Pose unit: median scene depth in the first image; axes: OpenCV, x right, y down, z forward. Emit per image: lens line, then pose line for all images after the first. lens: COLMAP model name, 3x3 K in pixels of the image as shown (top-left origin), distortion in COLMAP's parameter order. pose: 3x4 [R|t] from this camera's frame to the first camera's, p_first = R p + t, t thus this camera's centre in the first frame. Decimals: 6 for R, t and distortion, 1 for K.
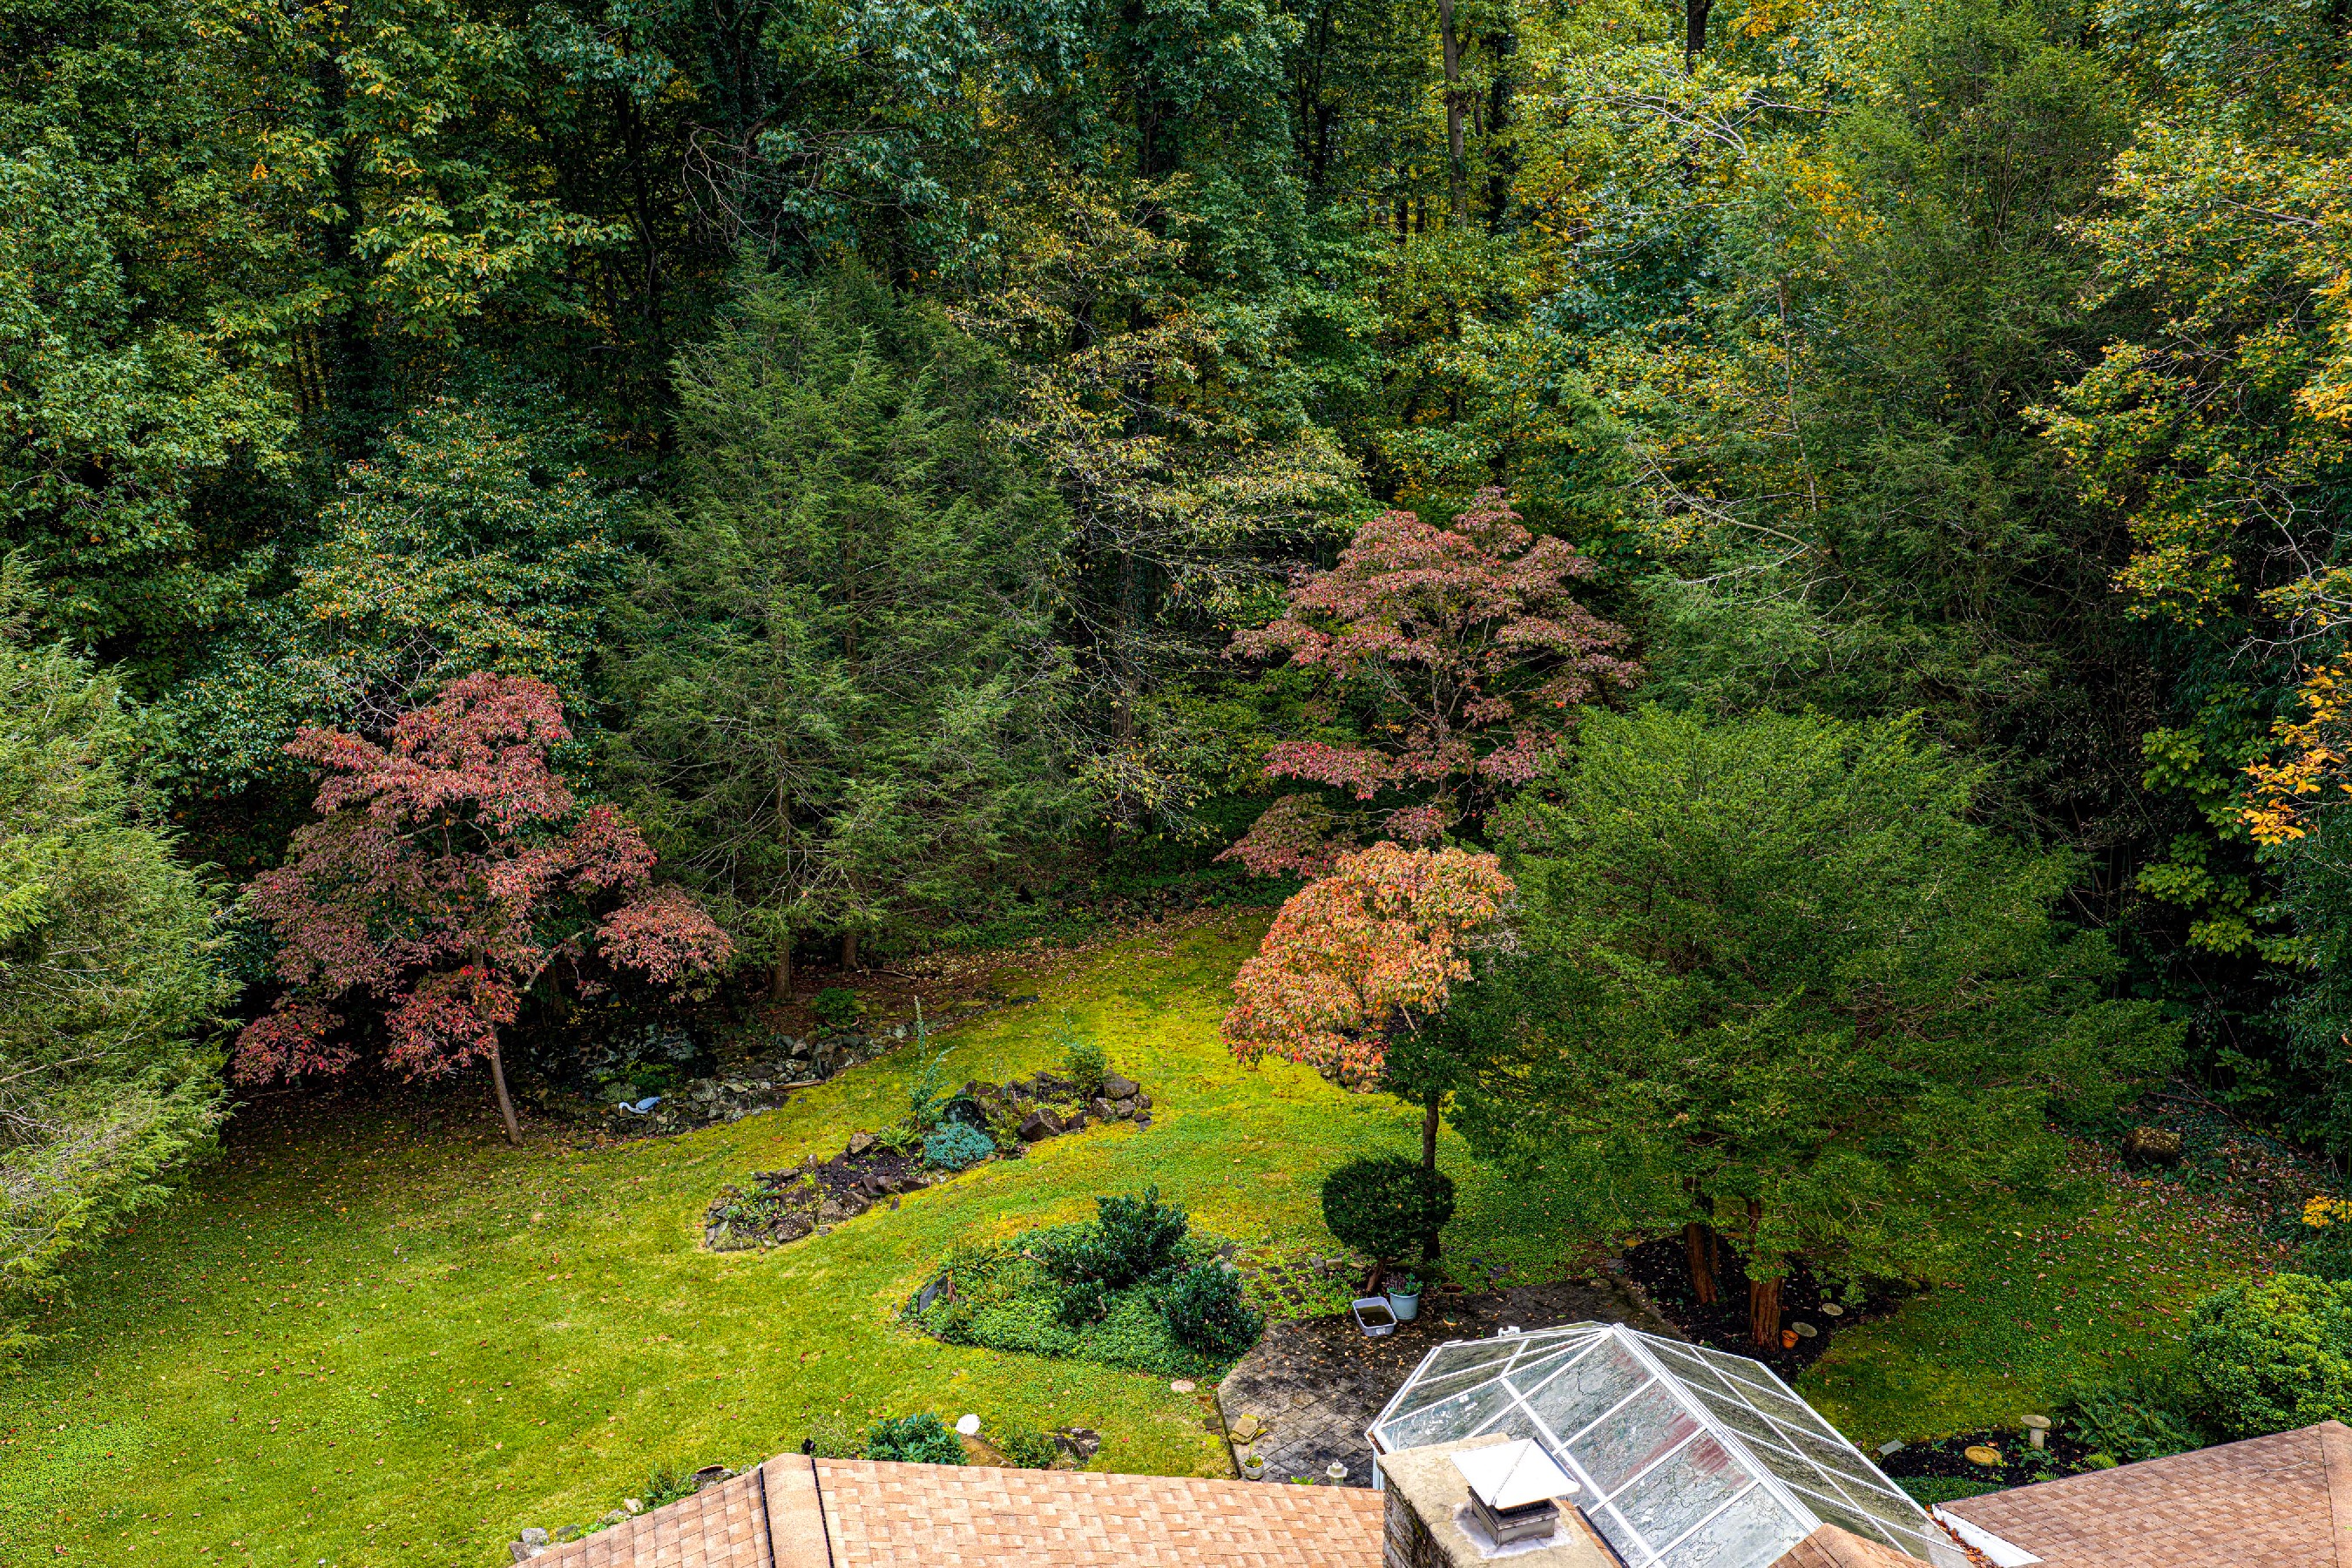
lens RADIAL K [[1934.8, 0, 1196.5], [0, 1934.8, 788.0], [0, 0, 1]] dist [0.027024, -0.048432]
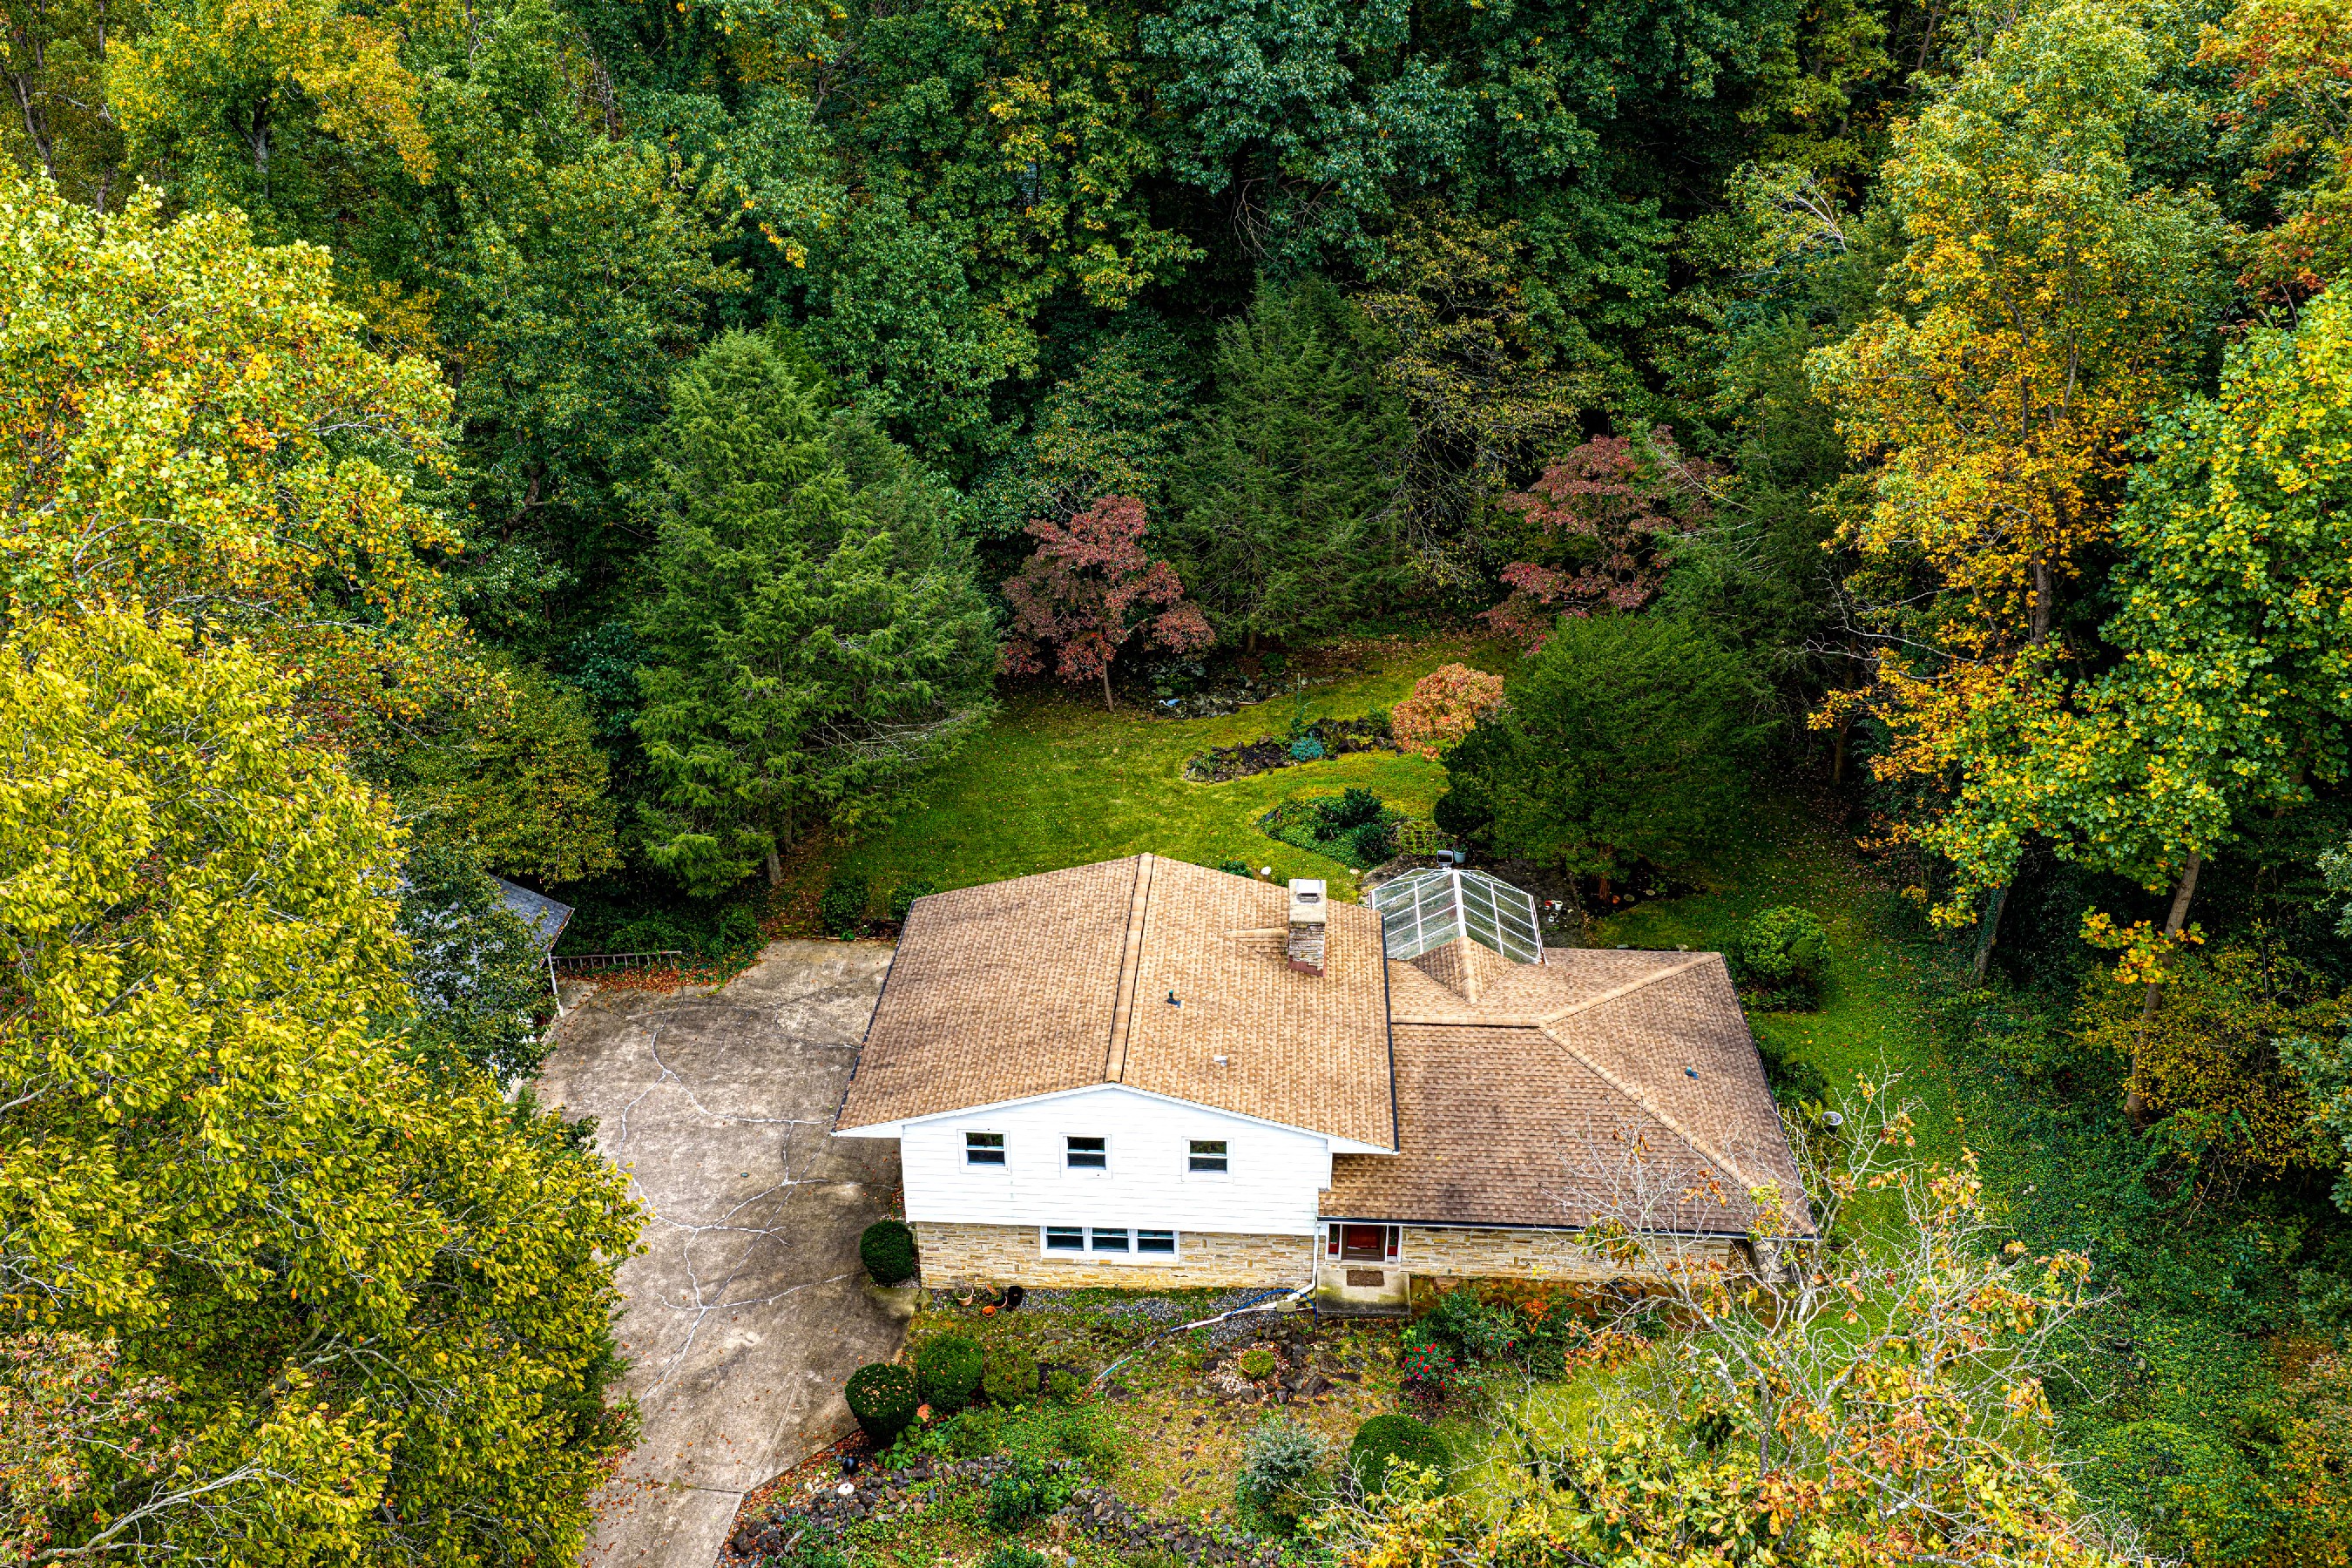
lens RADIAL K [[1934.8, 0, 1196.5], [0, 1934.8, 788.0], [0, 0, 1]] dist [0.027024, -0.048432]
pose [[0.940631, 0.166101, -0.296014, 0.380046], [-0.088874, 0.962184, 0.257496, -0.294139], [0.327590, -0.215901, 0.919821, -0.937867]]
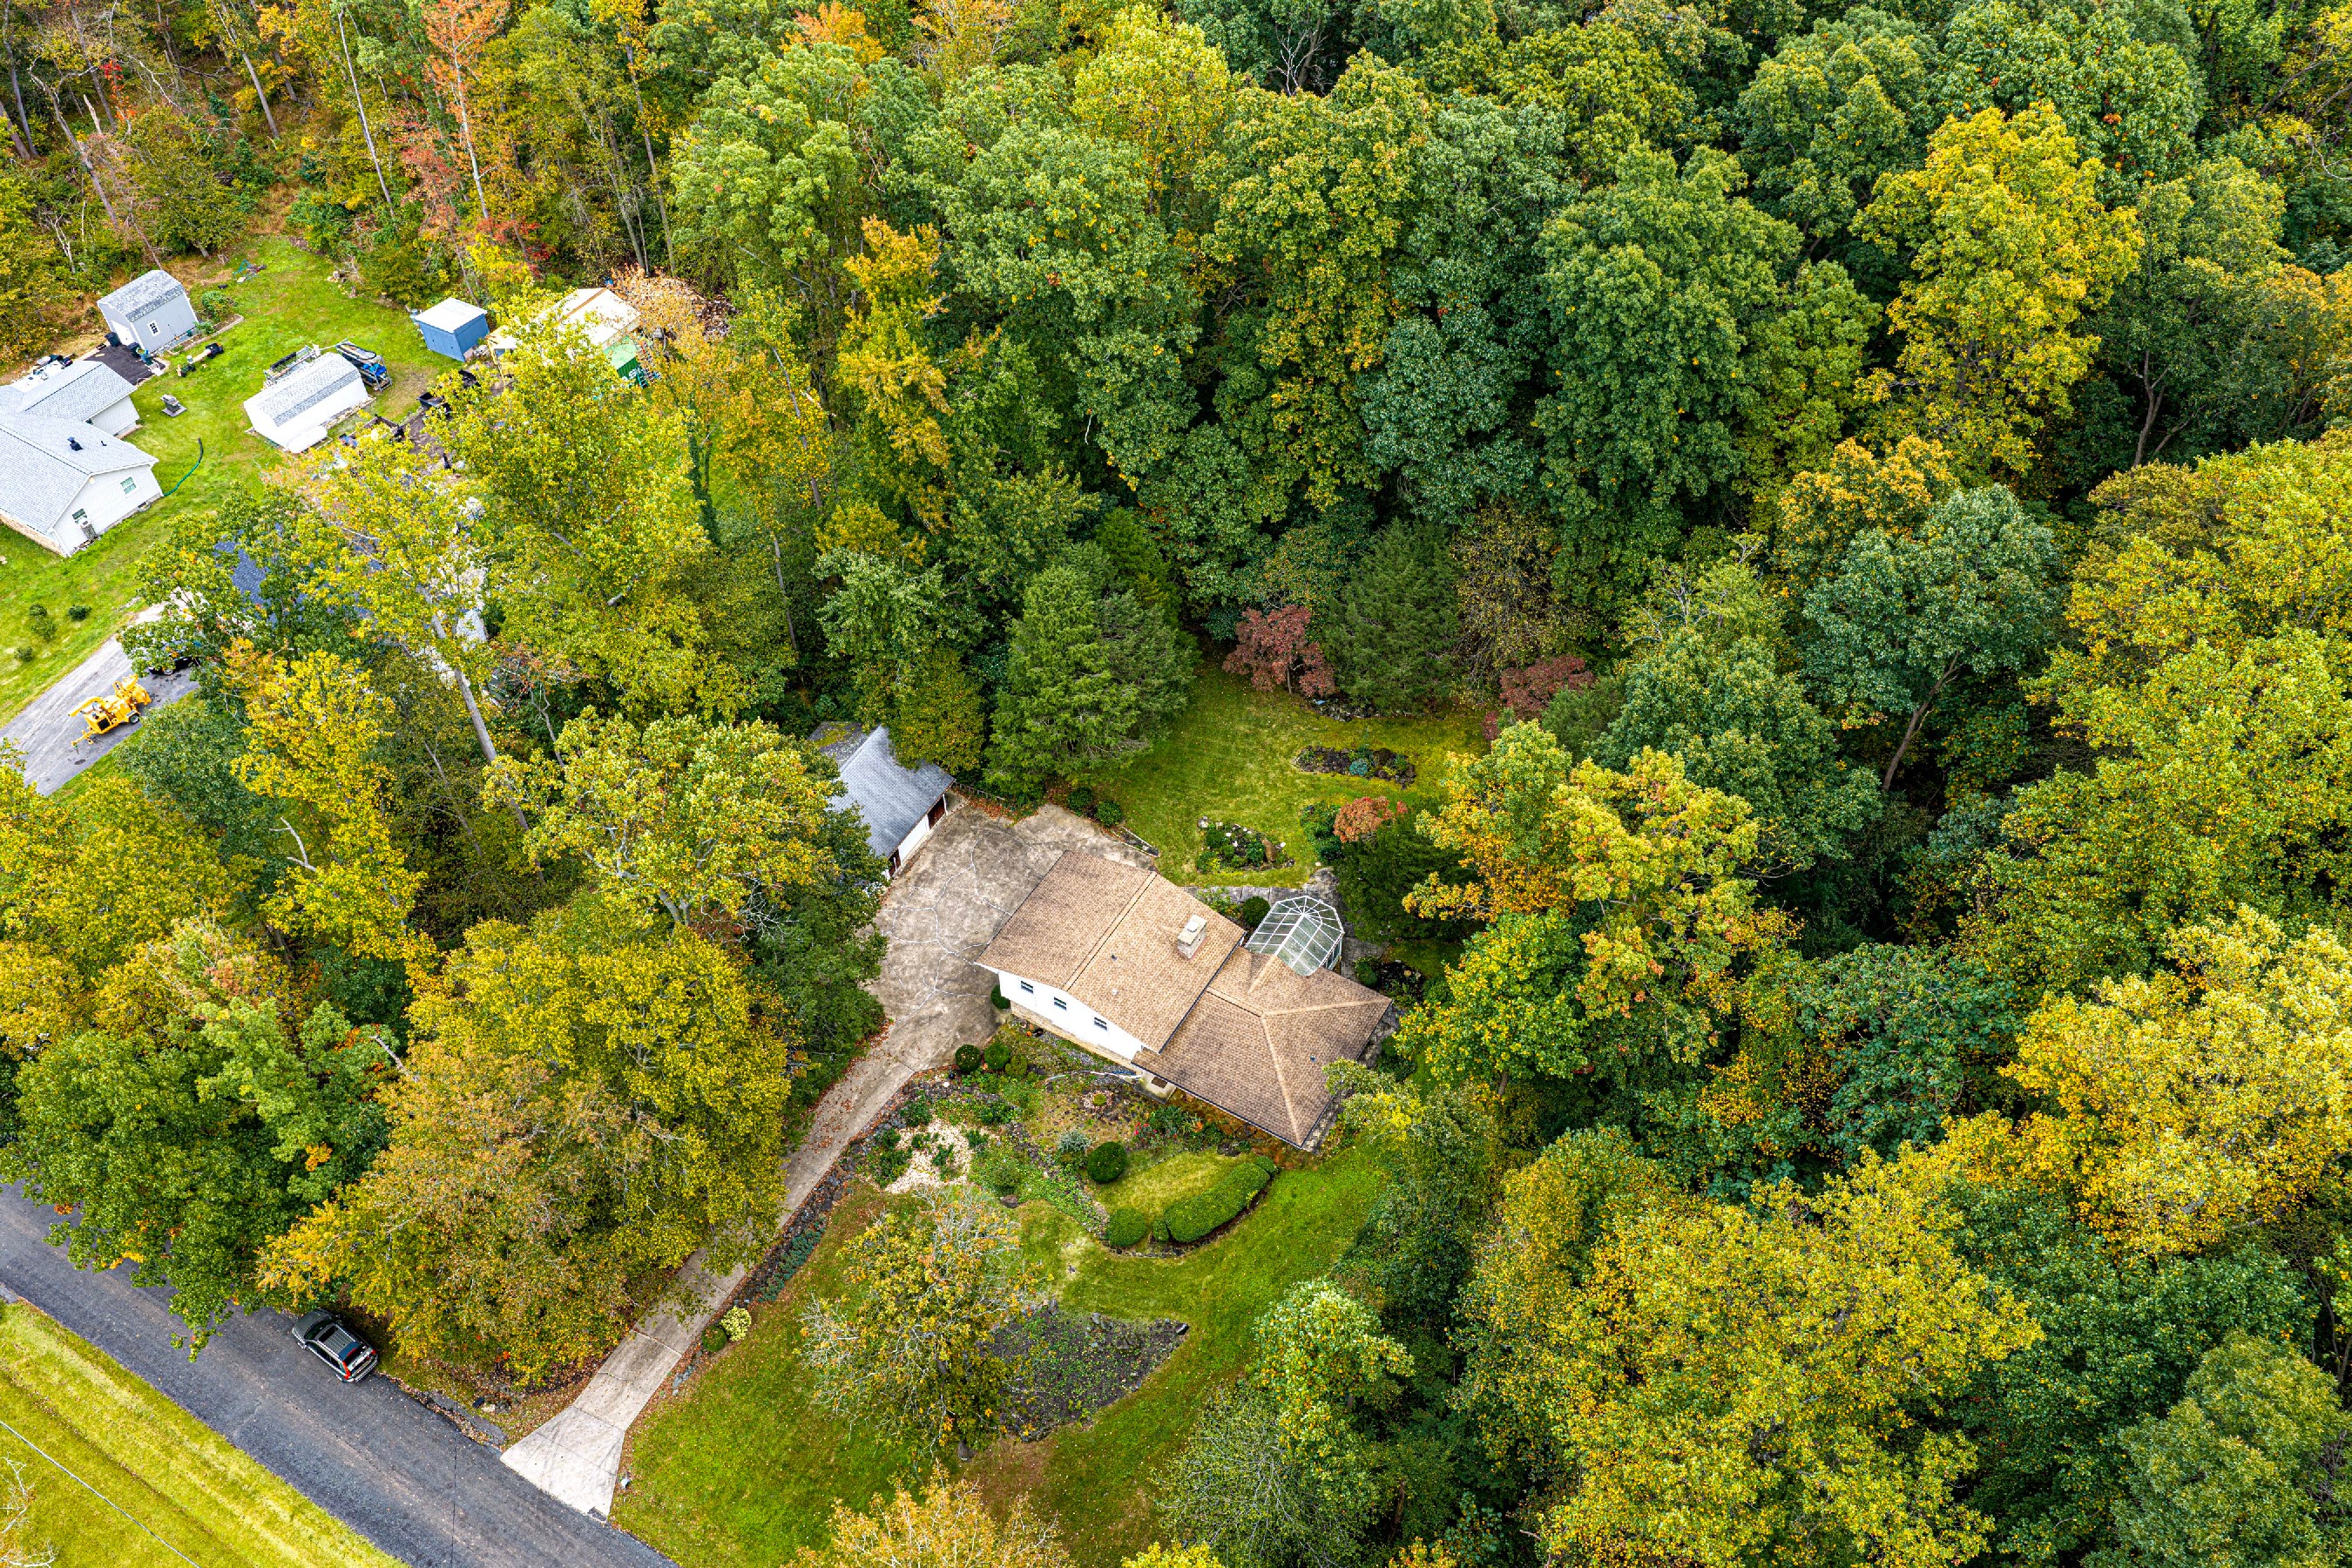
lens RADIAL K [[1934.8, 0, 1196.5], [0, 1934.8, 788.0], [0, 0, 1]] dist [0.027024, -0.048432]
pose [[0.679501, 0.555434, -0.479345, 1.483921], [-0.182913, 0.760968, 0.622471, -2.064600], [0.710508, -0.335291, 0.618675, -1.568337]]
